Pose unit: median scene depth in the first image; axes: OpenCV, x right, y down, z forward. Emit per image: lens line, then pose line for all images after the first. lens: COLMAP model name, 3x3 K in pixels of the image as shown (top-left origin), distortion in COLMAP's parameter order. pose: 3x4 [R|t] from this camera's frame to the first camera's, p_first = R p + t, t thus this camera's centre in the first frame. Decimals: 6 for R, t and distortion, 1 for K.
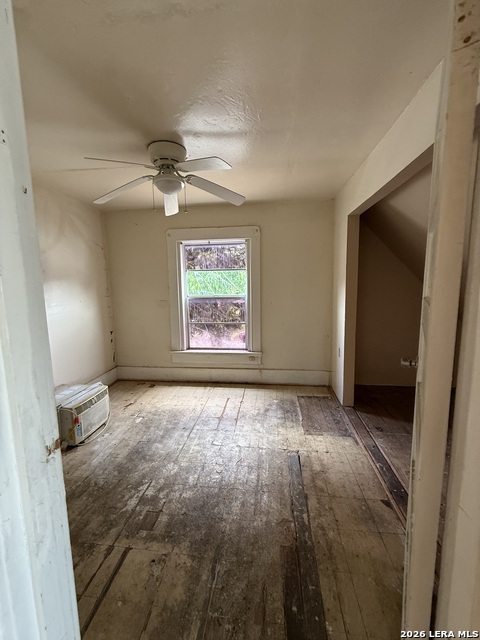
lens RADIAL K [[255.5, 0, 240.6], [0, 255.5, 316.0], [0, 0, 1]] dist [-0.001904, 0.000165]
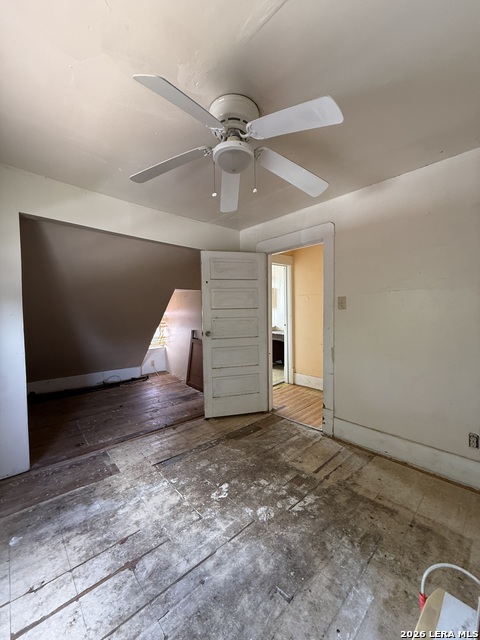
lens RADIAL K [[255.5, 0, 238.3], [0, 255.5, 320.0], [0, 0, 1]] dist [-0.001904, 0.000165]
pose [[-0.754877, -0.001587, 0.655865, -0.661540], [0.096442, 0.988858, 0.113394, -0.118319], [-0.648738, 0.148851, -0.746313, 1.386698]]
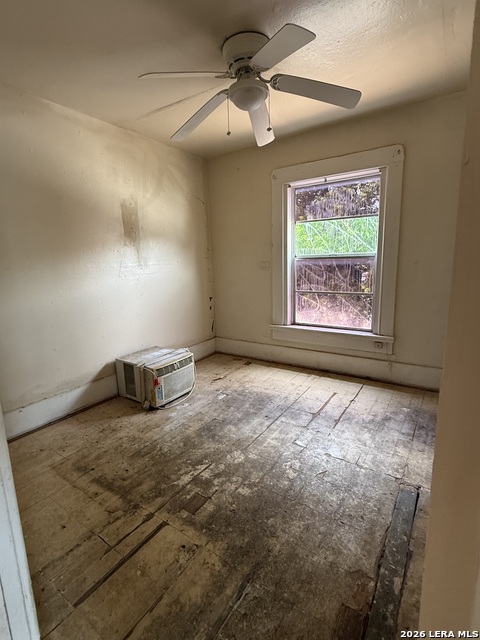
lens RADIAL K [[314.6, 0, 238.6], [0, 314.6, 316.5], [0, 0, 1]] dist [-0.003243, 0.001364]
pose [[0.886001, 0.072365, -0.458001, 0.146332], [-0.038848, 0.995859, 0.082196, 0.053339], [0.462052, -0.055033, 0.885143, 0.109885]]
